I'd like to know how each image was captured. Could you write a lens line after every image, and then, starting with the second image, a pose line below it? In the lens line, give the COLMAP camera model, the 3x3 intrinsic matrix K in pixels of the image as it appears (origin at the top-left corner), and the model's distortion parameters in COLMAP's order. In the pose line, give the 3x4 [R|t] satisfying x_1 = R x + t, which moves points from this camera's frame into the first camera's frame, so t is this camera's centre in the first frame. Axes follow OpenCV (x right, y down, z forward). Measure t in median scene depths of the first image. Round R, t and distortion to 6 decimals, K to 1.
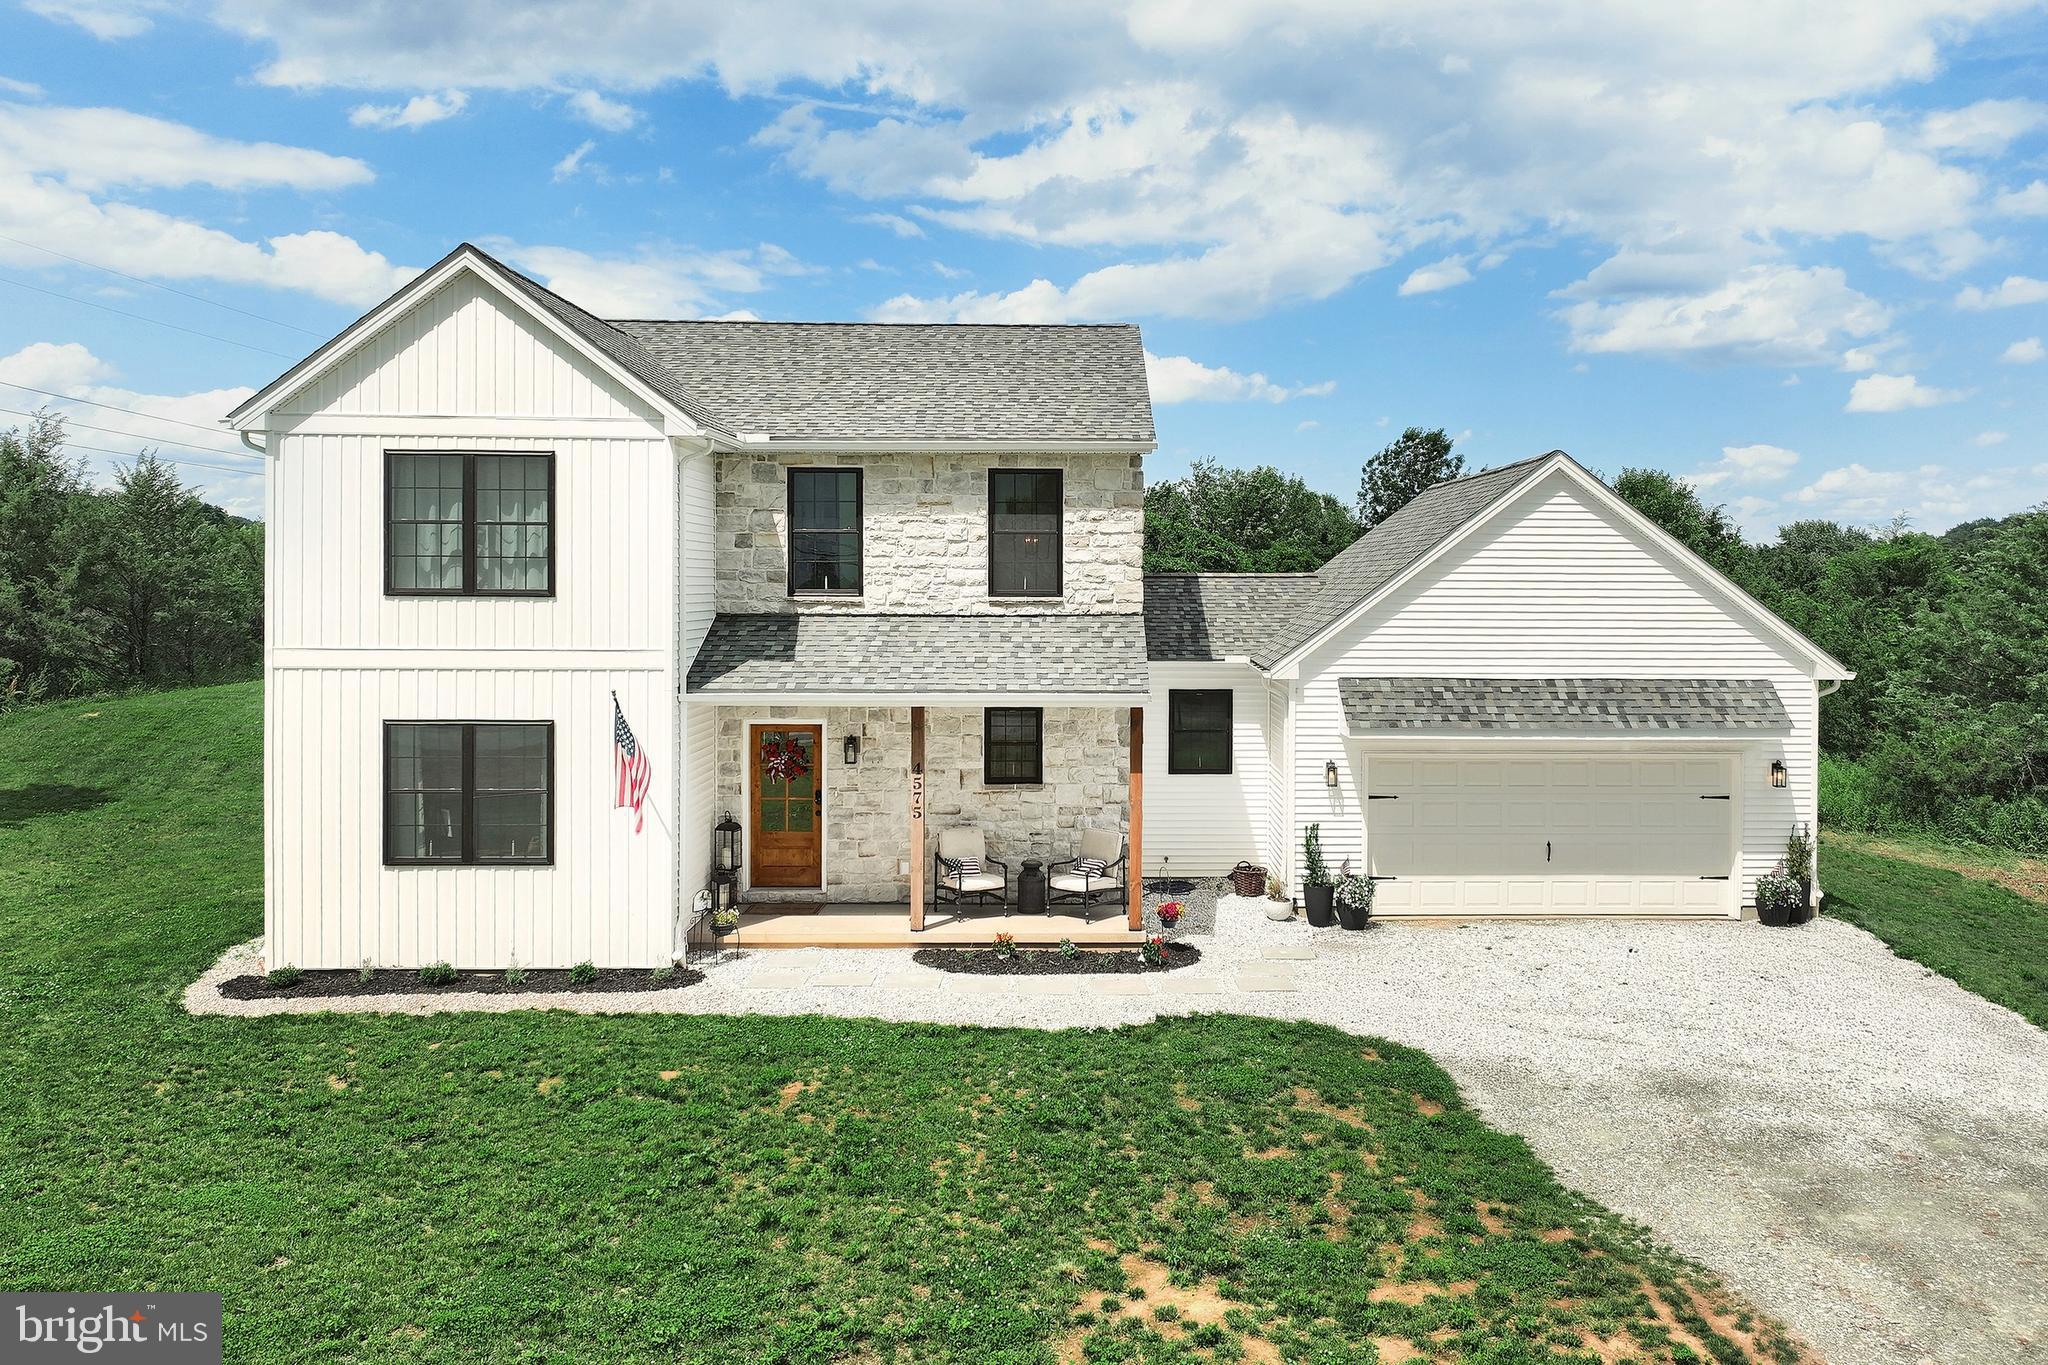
lens RADIAL K [[1654.4, 0, 1150.0], [0, 1654.4, 577.6], [0, 0, 1]] dist [0.015742, 0.005572]
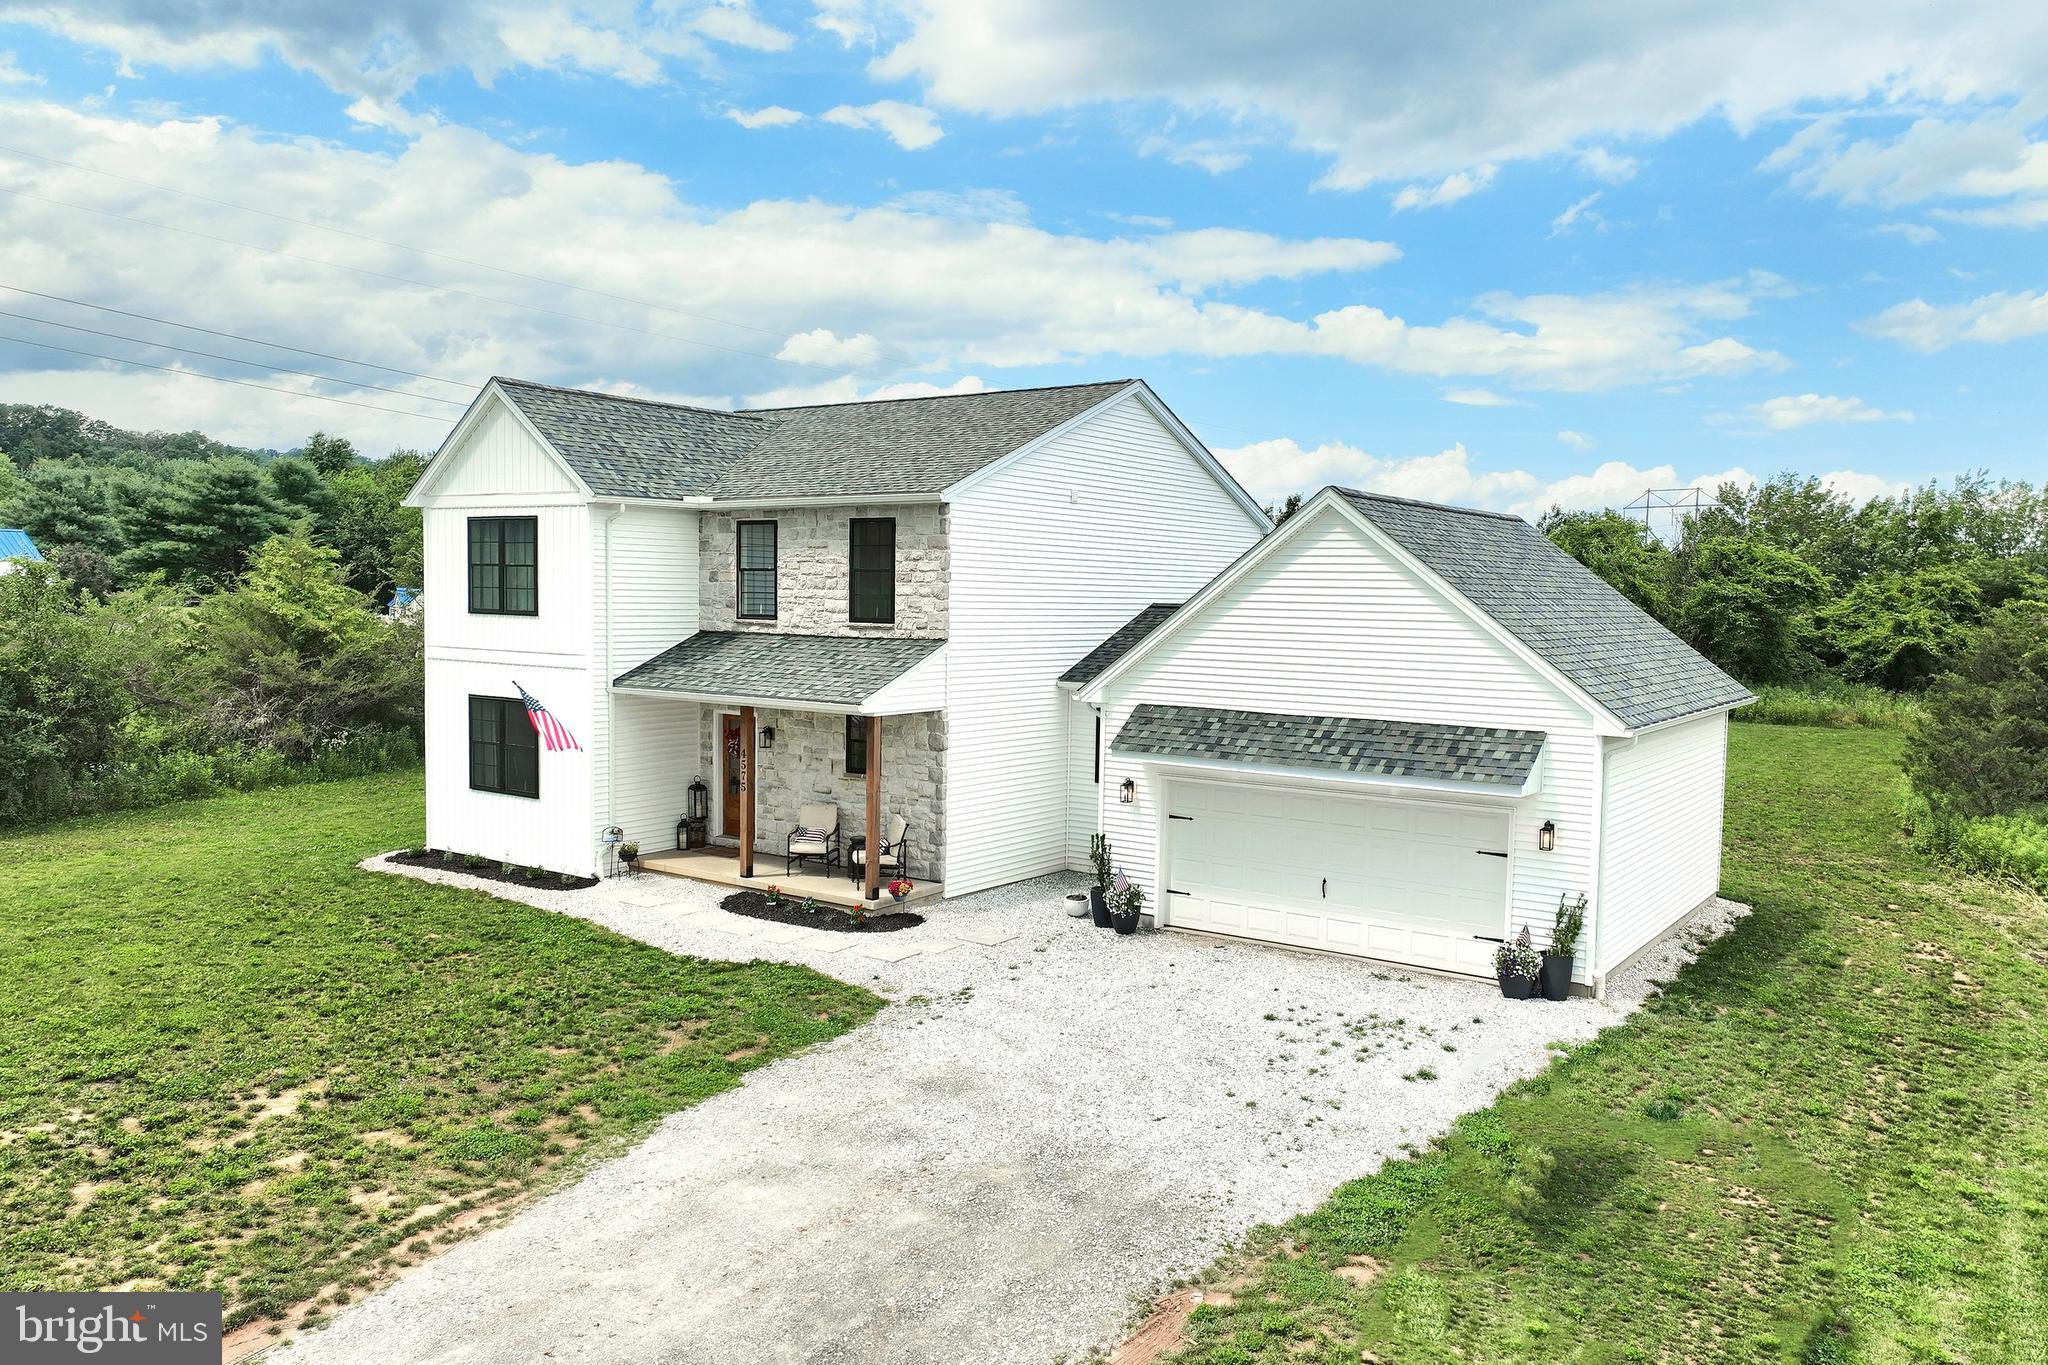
lens RADIAL K [[1496.9, 0, 1031.0], [0, 1496.9, 689.8], [0, 0, 1]] dist [0.002068, 0.002284]
pose [[0.793385, 0.048660, -0.606772, 0.696263], [-0.010345, 0.997734, 0.066485, -0.013907], [0.608632, -0.046471, 0.792090, 0.193633]]
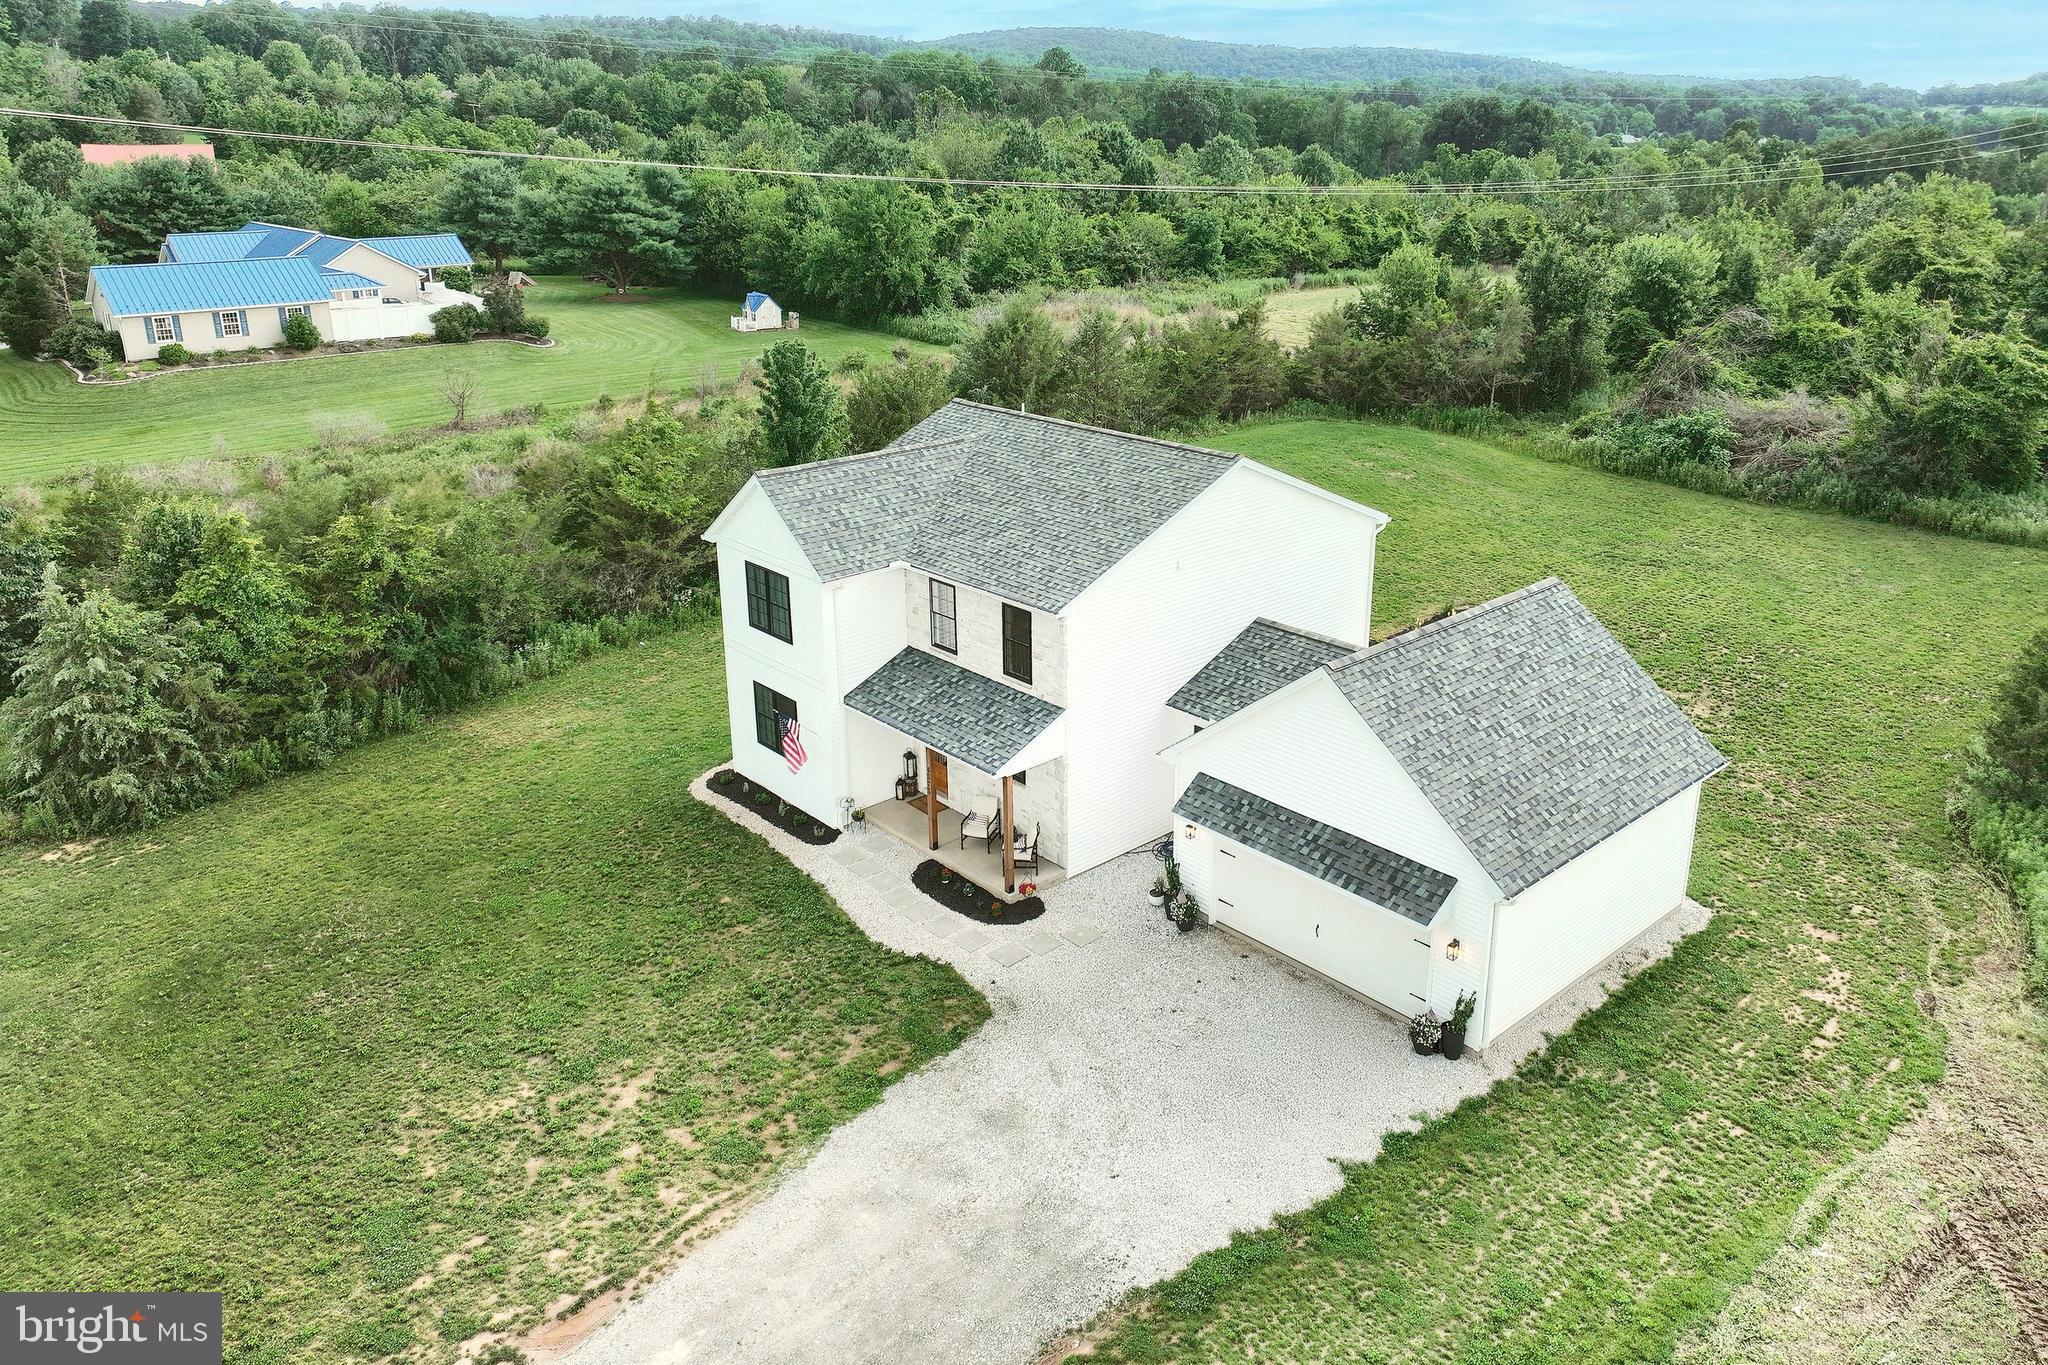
lens RADIAL K [[1452.2, 0, 1024.9], [0, 1452.2, 590.1], [0, 0, 1]] dist [0.000776, 0.018732]
pose [[0.631396, 0.221093, -0.743274, 1.005813], [0.017228, 0.954258, 0.298487, -0.515567], [0.775269, -0.201268, 0.598706, 0.145860]]
